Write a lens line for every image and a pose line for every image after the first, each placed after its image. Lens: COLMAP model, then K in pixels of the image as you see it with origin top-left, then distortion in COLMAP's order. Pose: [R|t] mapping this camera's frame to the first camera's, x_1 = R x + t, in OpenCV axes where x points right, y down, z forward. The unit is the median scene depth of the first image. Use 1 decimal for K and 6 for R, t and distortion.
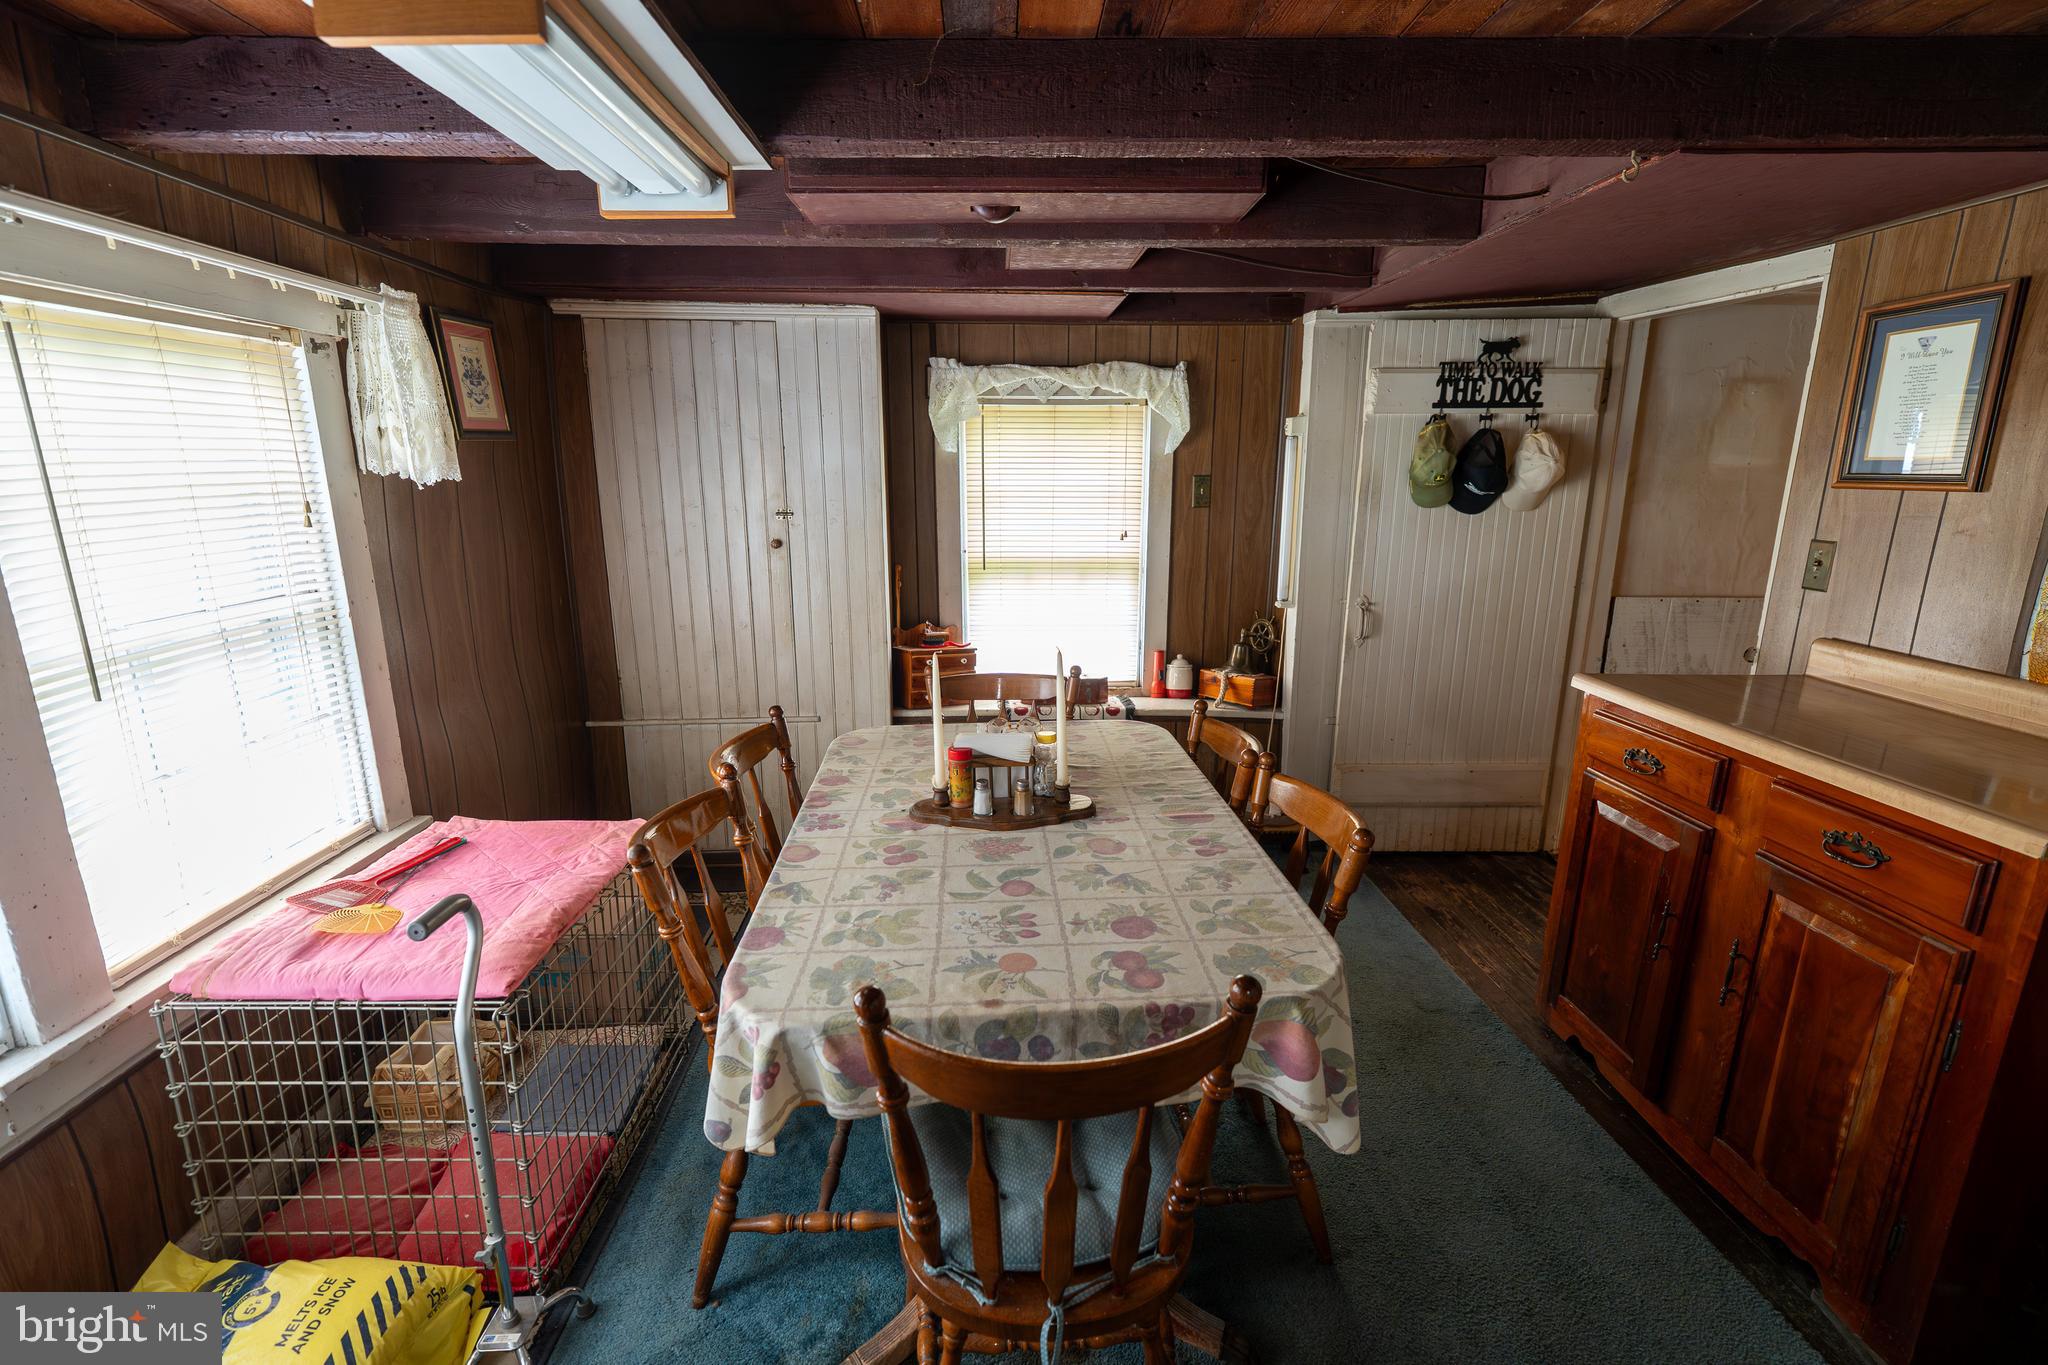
lens RADIAL K [[916.6, 0, 1031.3], [0, 916.6, 684.1], [0, 0, 1]] dist [-0.006623, 0.002129]
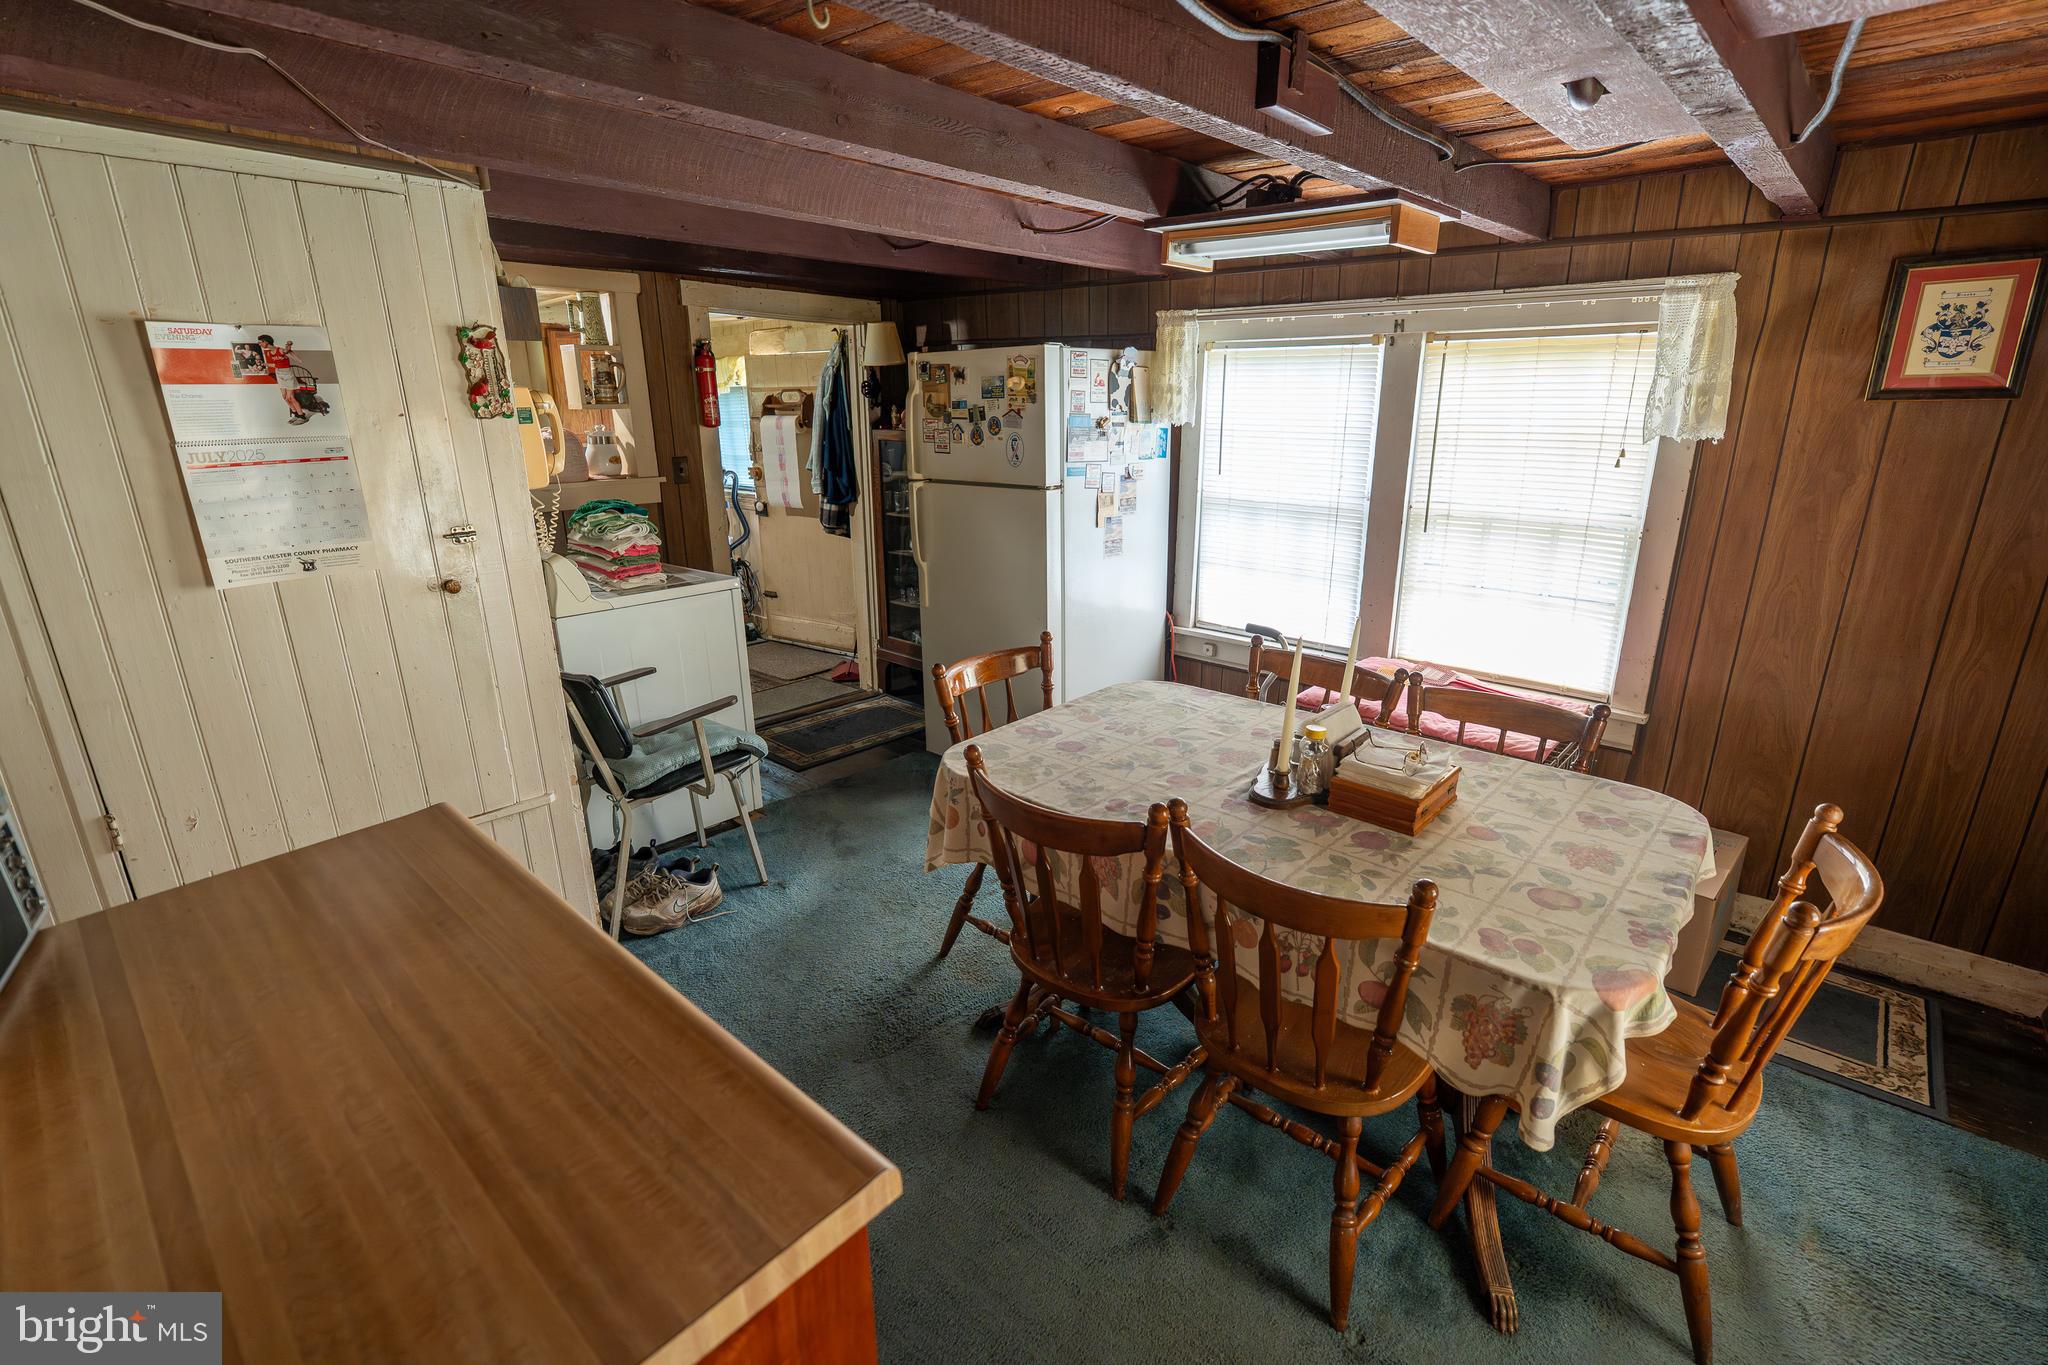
lens RADIAL K [[916.6, 0, 1031.3], [0, 916.6, 684.1], [0, 0, 1]] dist [-0.006623, 0.002129]
pose [[-0.699357, 0.213205, -0.682234, 0.844958], [-0.167175, 0.879213, 0.446135, -0.349274], [0.694947, 0.426060, -0.579242, 1.307203]]
